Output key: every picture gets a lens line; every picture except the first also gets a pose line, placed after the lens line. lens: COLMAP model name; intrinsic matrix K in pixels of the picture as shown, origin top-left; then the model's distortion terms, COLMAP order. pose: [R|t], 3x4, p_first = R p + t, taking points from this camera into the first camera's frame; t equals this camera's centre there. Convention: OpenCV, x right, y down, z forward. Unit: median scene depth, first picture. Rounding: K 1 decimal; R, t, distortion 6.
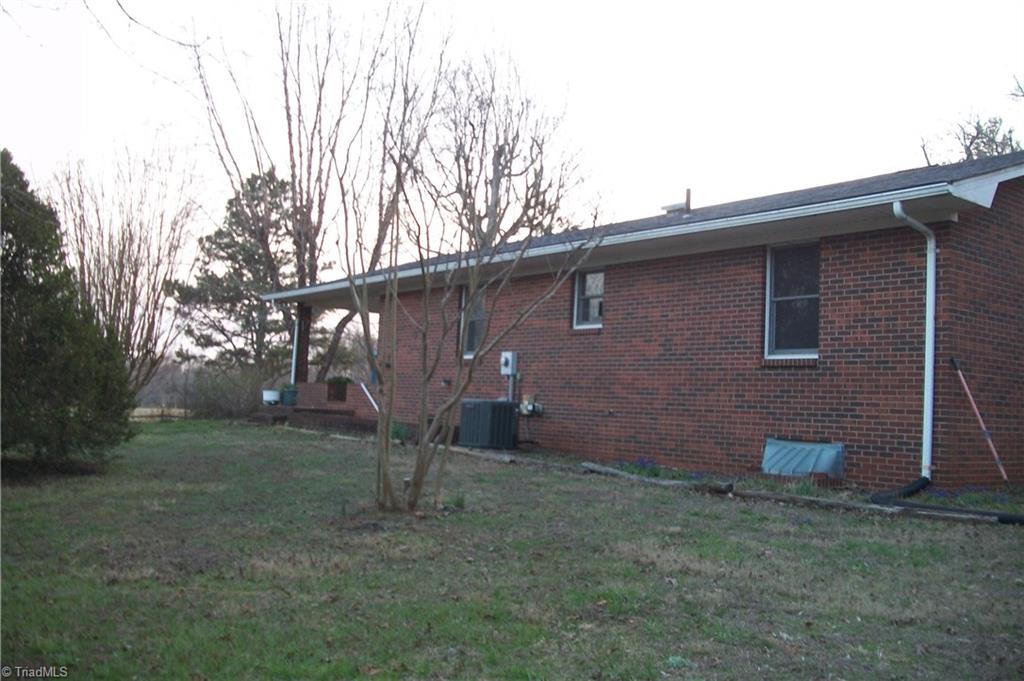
lens RADIAL K [[974.5, 0, 510.8], [0, 974.5, 319.2], [0, 0, 1]] dist [-0.130836, 0.051772]
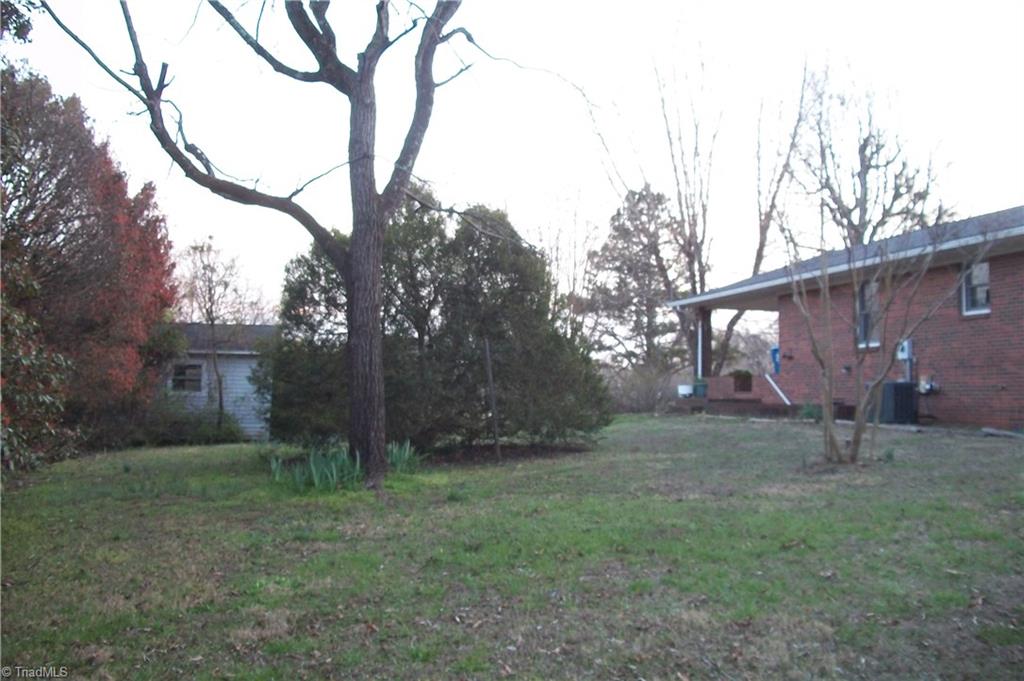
lens RADIAL K [[974.5, 0, 510.8], [0, 974.5, 319.2], [0, 0, 1]] dist [-0.130836, 0.051772]
pose [[0.931299, -0.066805, -0.358078, -0.021863], [0.067591, 0.997660, -0.010338, -0.006687], [0.357930, -0.014575, 0.933635, -0.152647]]
